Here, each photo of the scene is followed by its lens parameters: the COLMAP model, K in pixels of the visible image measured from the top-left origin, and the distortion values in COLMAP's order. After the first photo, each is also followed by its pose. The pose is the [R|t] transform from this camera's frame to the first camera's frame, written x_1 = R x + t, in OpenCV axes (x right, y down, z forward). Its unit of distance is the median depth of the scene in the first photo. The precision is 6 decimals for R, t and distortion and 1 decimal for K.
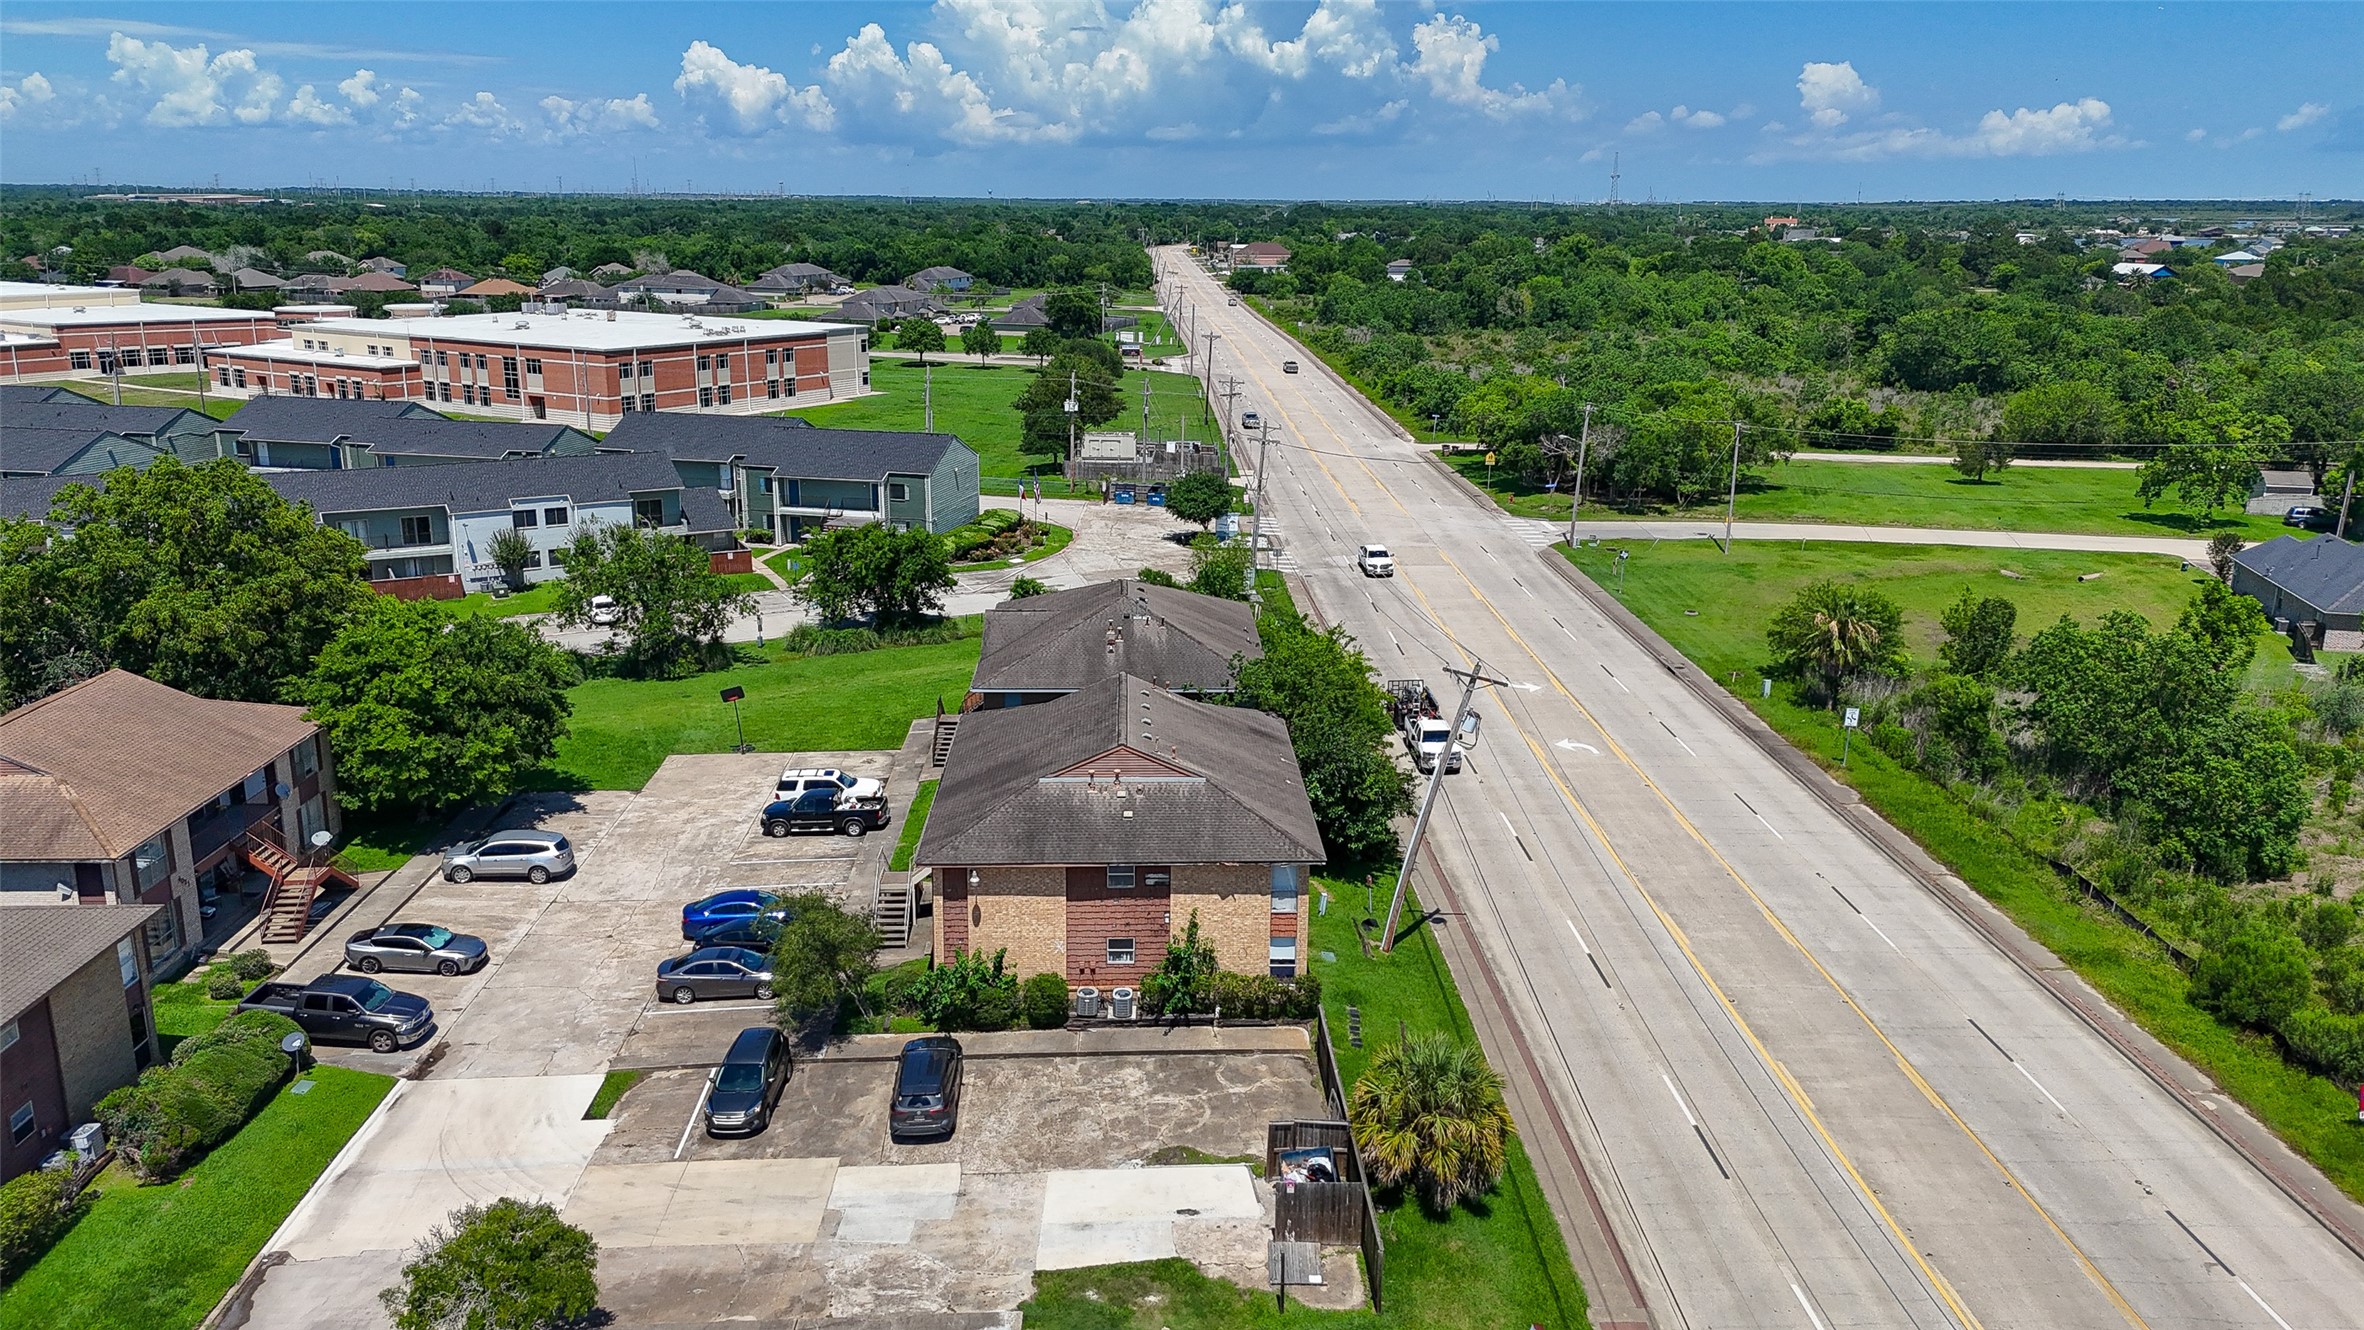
lens RADIAL K [[1737.4, 0, 1178.9], [0, 1737.4, 657.1], [0, 0, 1]] dist [0.088967, -0.092411]
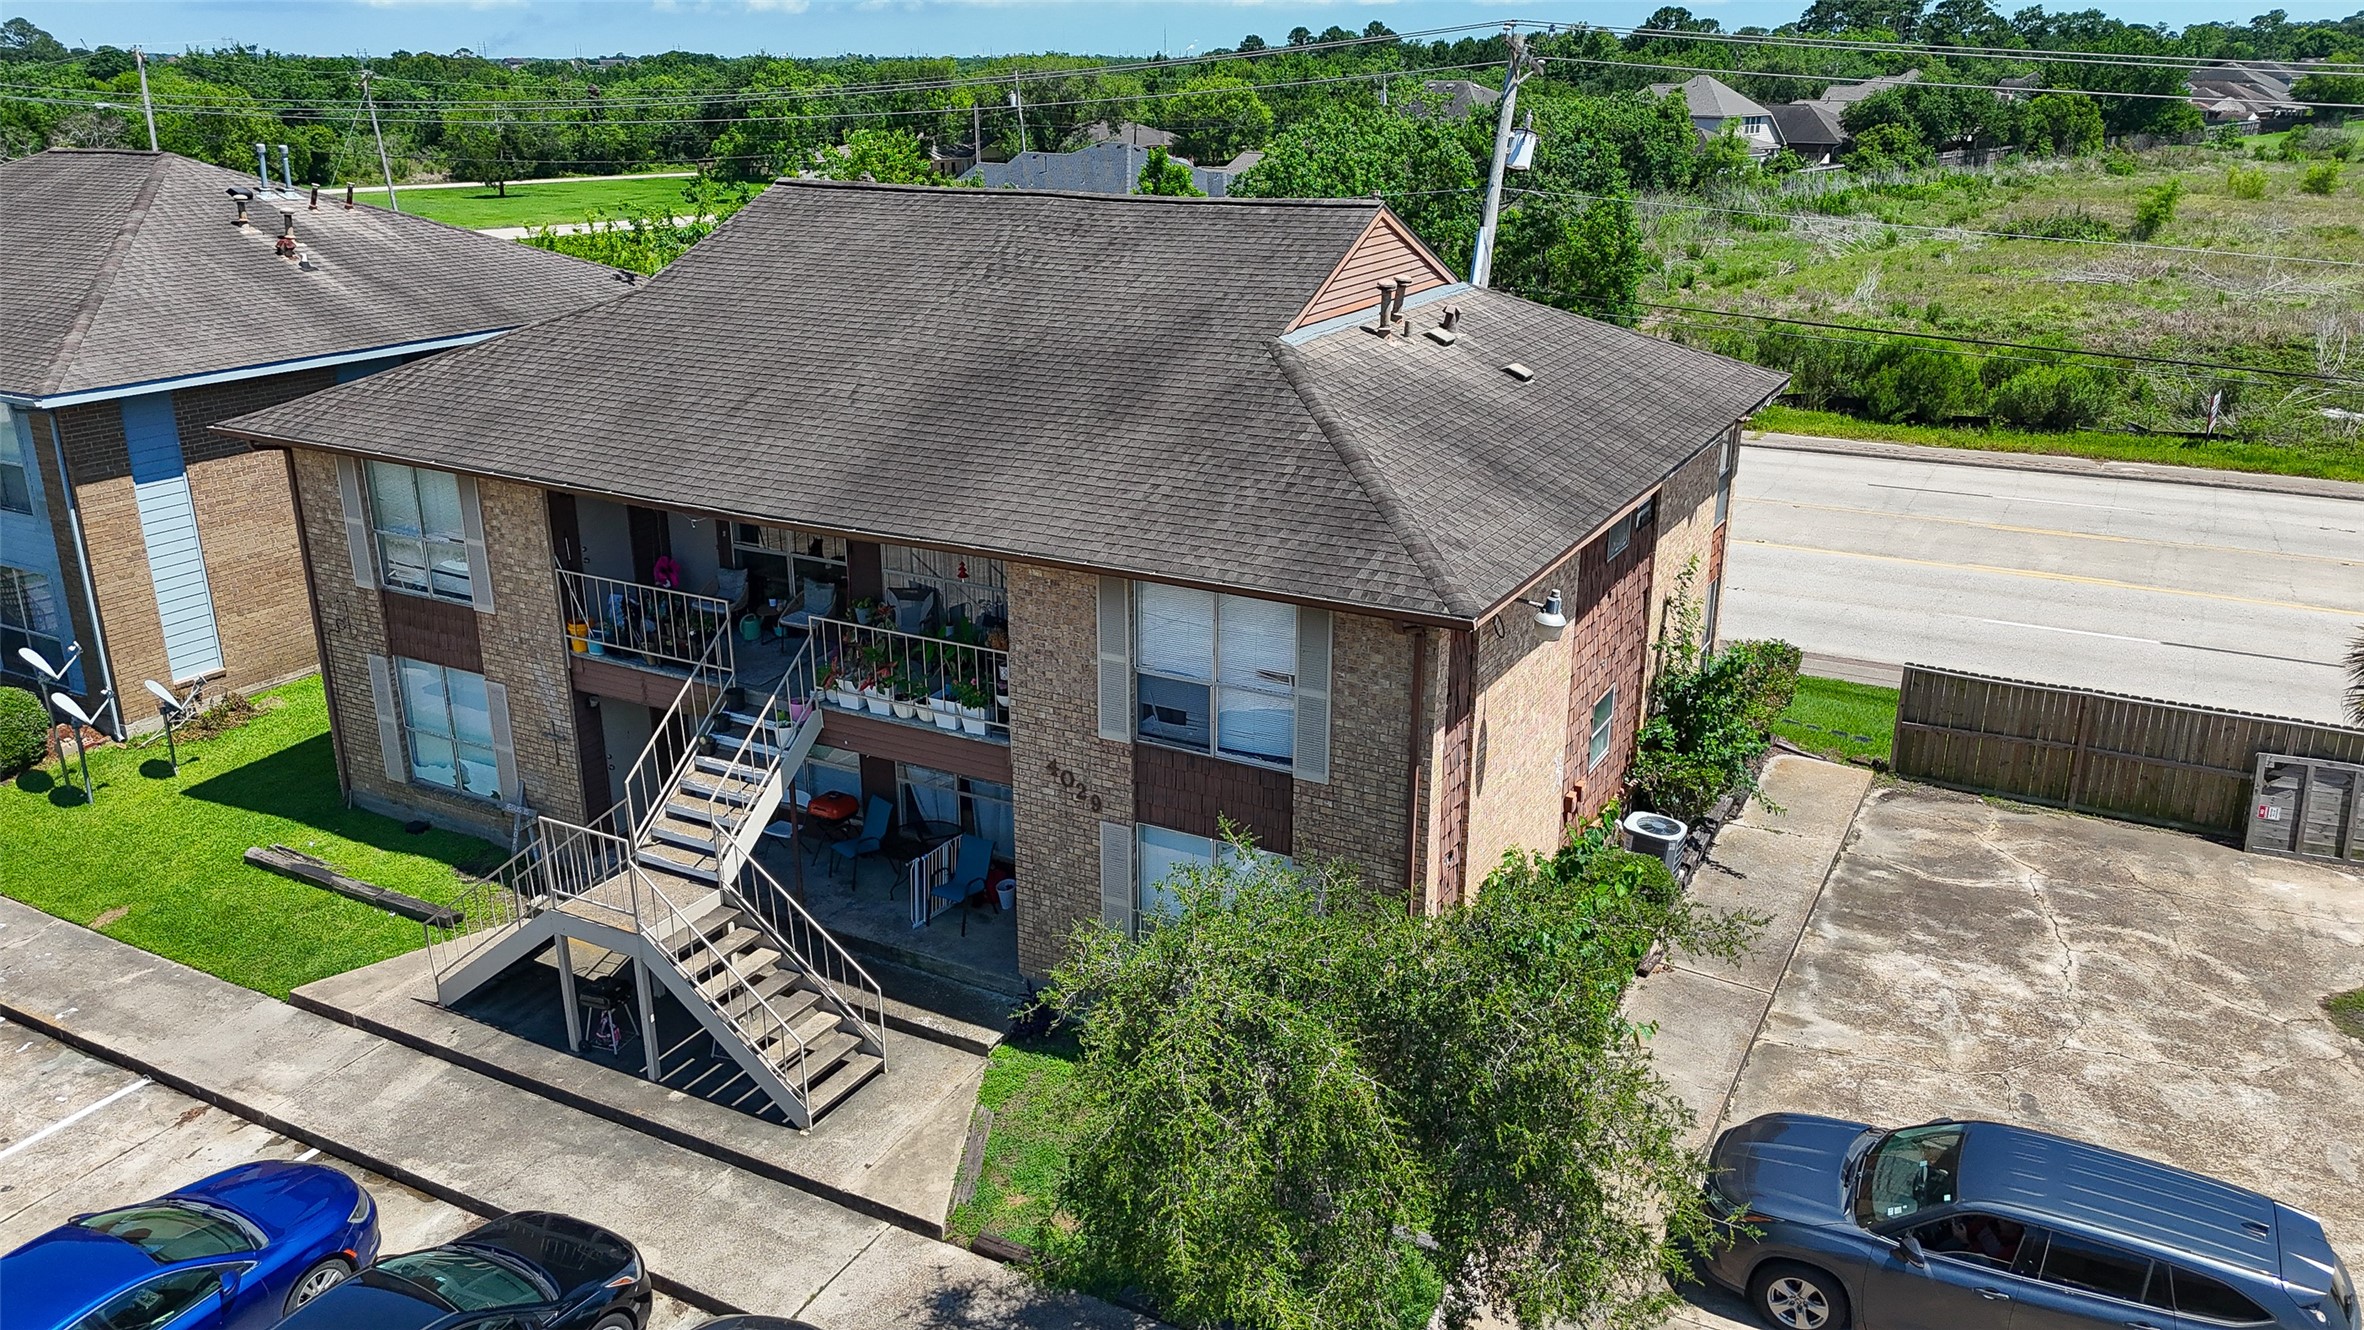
lens RADIAL K [[1737.4, 0, 1181.1], [0, 1737.4, 667.4], [0, 0, 1]] dist [0.088967, -0.092411]
pose [[0.508682, -0.288780, 0.811079, -0.314009], [0.224627, 0.953956, 0.198771, 0.051243], [-0.831135, 0.081079, 0.550128, 0.719803]]
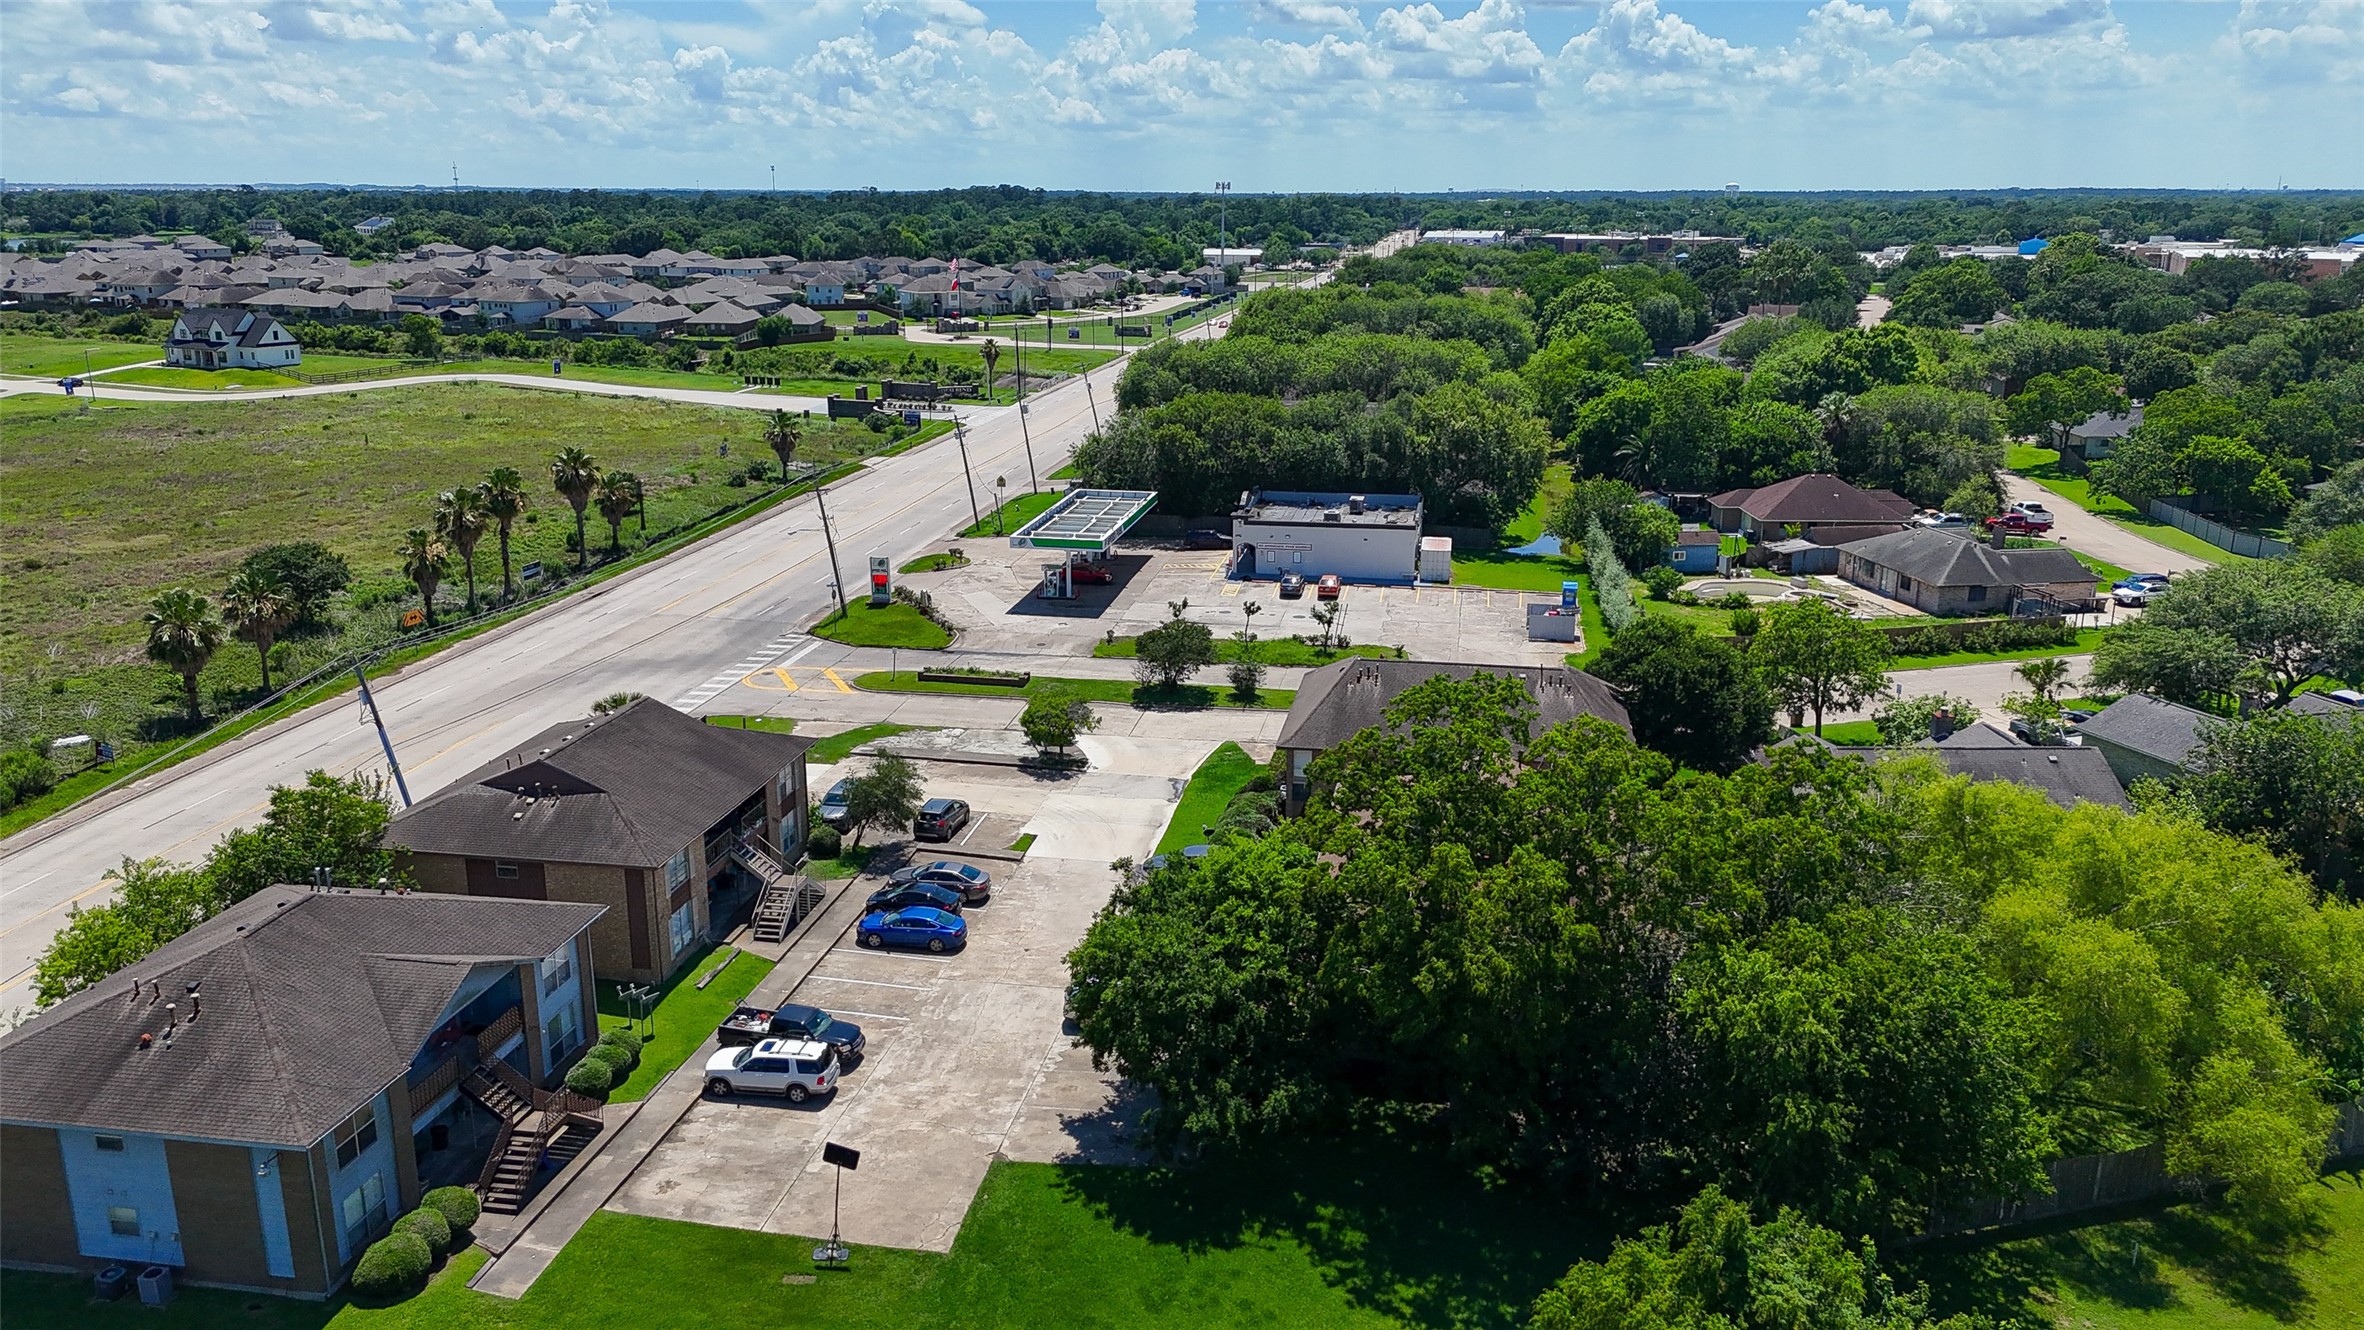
lens RADIAL K [[1737.4, 0, 1174.3], [0, 1737.4, 653.1], [0, 0, 1]] dist [0.088967, -0.092411]
pose [[-0.978630, -0.060323, 0.196580, -0.597355], [0.044787, 0.870521, 0.490089, -0.536426], [-0.200691, 0.488420, -0.849217, 1.753419]]
